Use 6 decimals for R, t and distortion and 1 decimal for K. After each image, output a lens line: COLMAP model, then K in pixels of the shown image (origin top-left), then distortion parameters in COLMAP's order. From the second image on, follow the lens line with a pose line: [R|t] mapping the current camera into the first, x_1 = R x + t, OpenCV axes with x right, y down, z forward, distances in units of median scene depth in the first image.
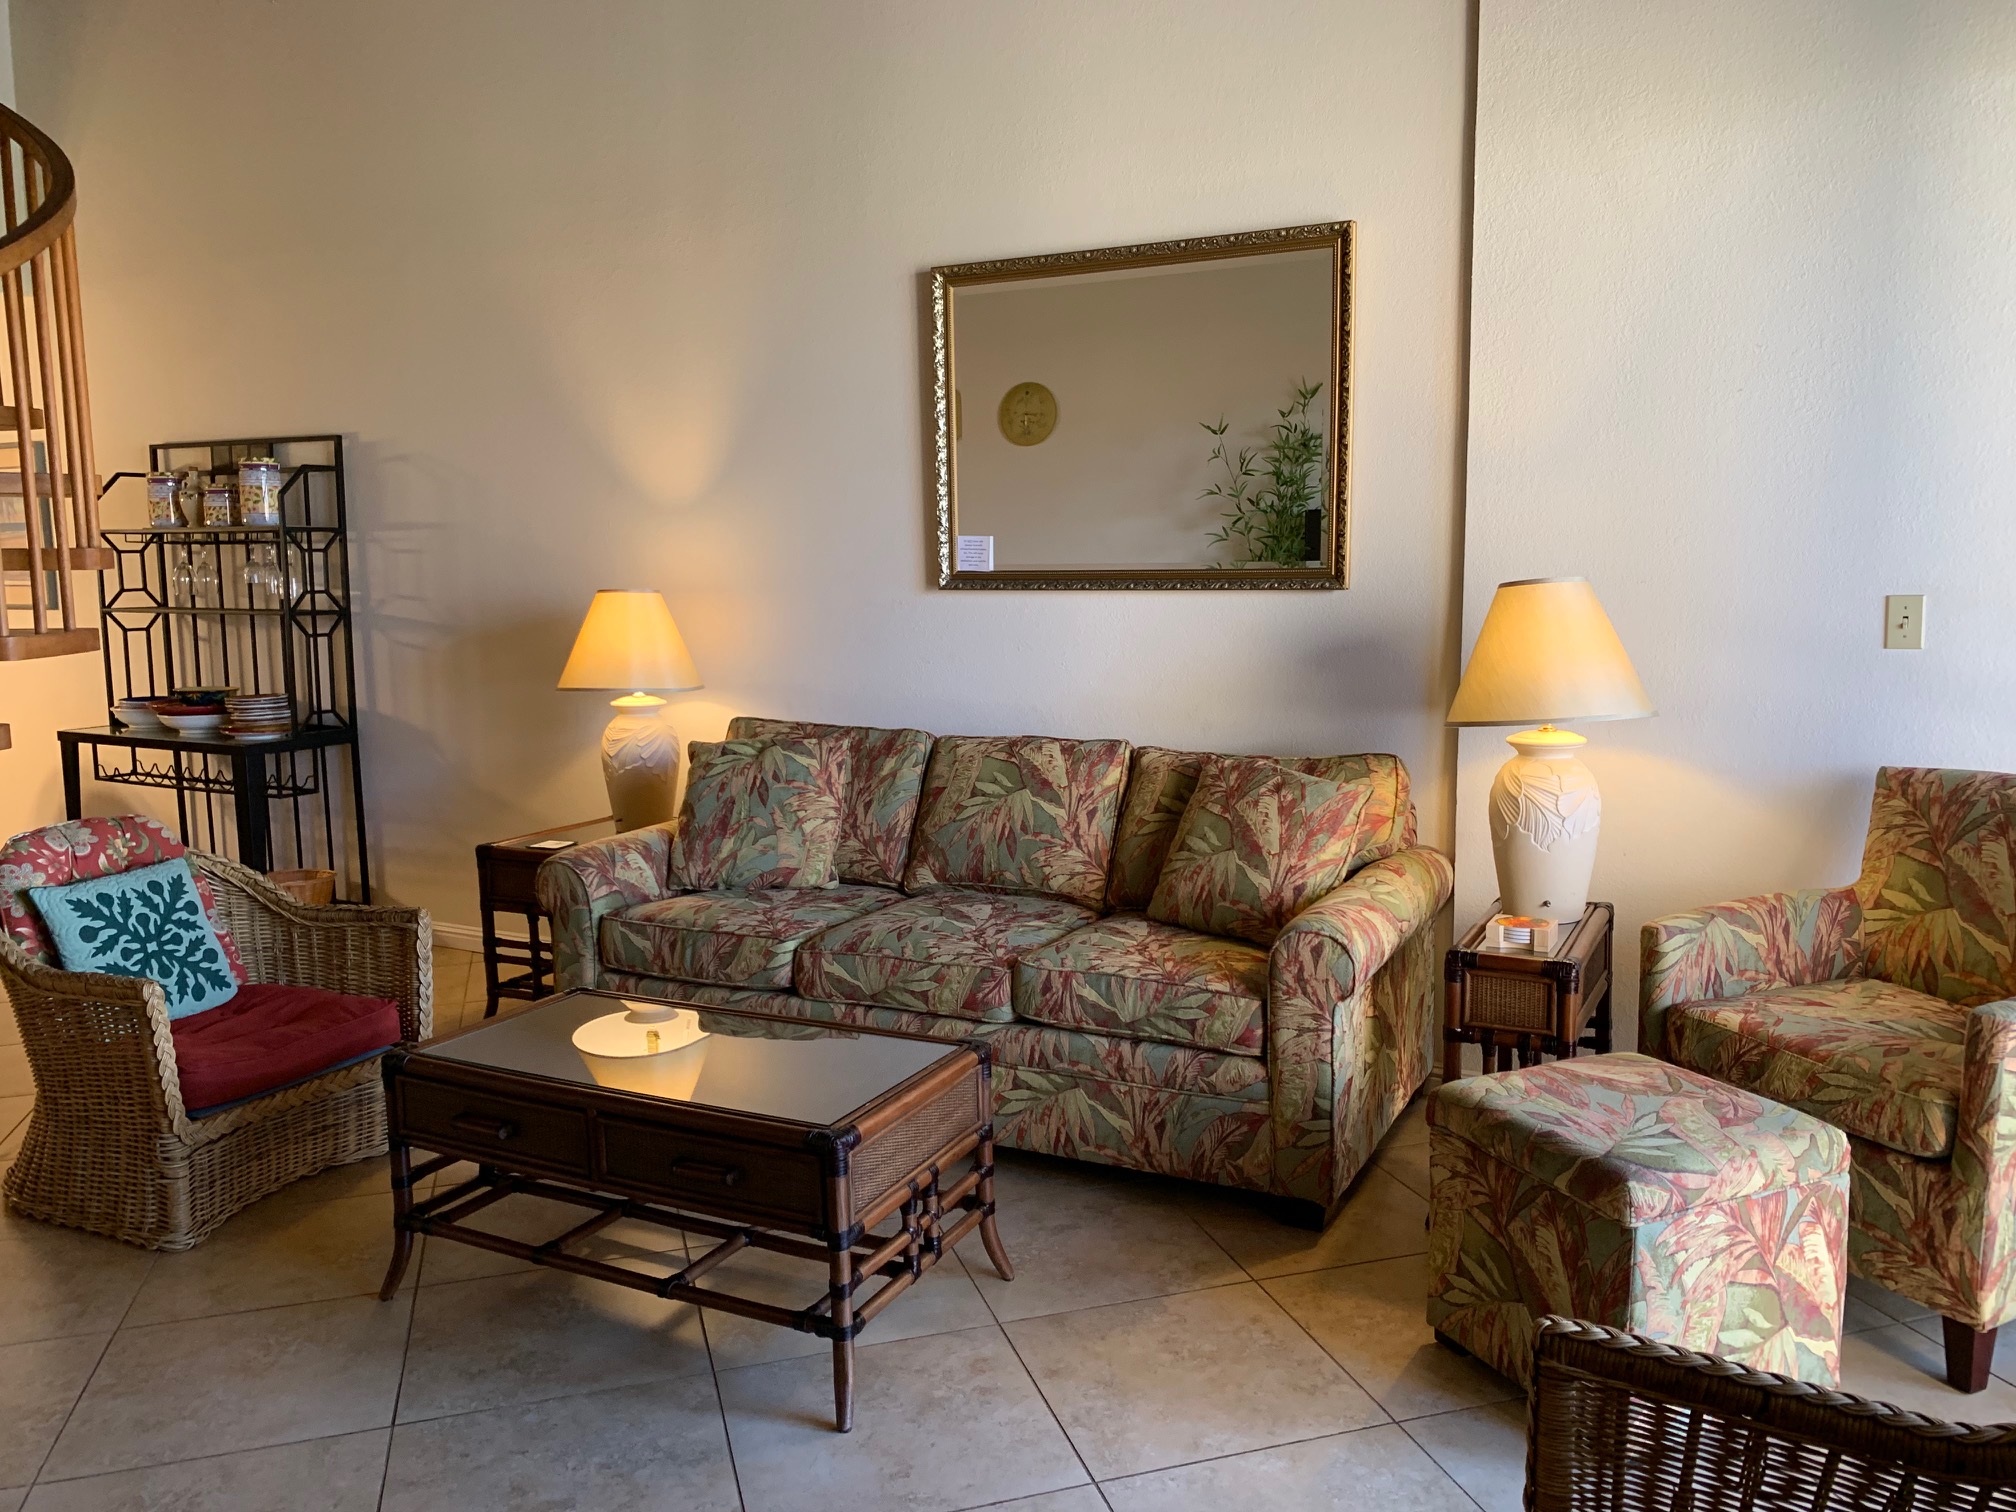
lens RADIAL K [[1515.4, 0, 994.8], [0, 1515.4, 753.5], [0, 0, 1]] dist [0.048636, -0.093989]
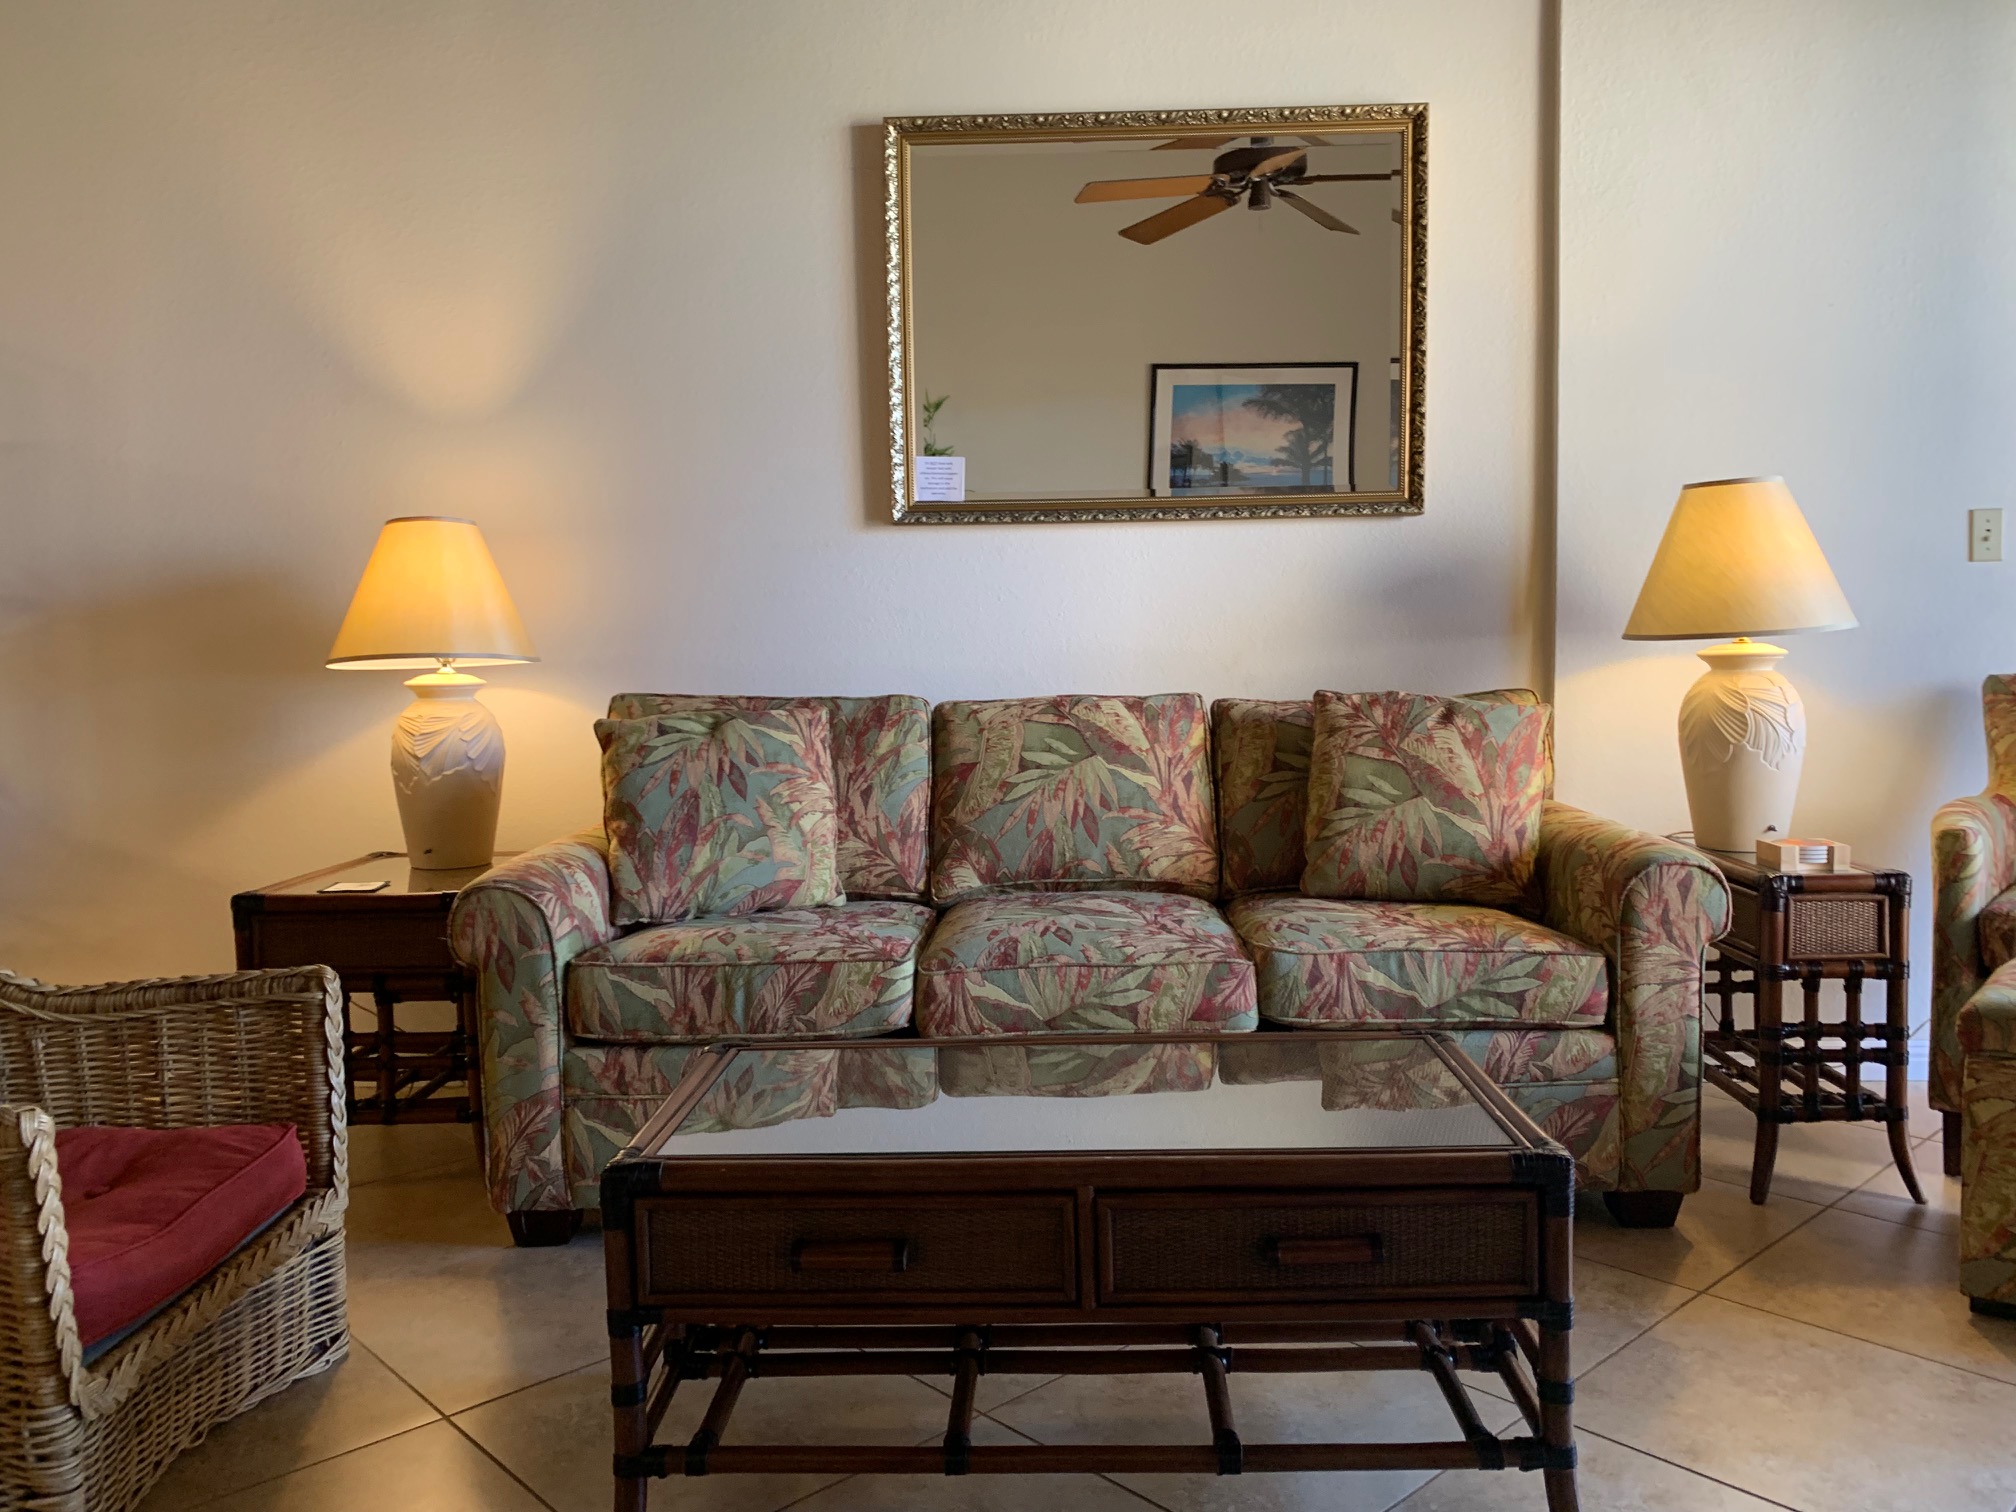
lens RADIAL K [[1515.4, 0, 1003.8], [0, 1515.4, 748.7], [0, 0, 1]] dist [0.048636, -0.093989]
pose [[0.899359, -0.030547, 0.436143, -0.383884], [0.059038, 0.996905, -0.051919, 0.060396], [-0.433207, 0.072443, 0.898378, 0.317698]]
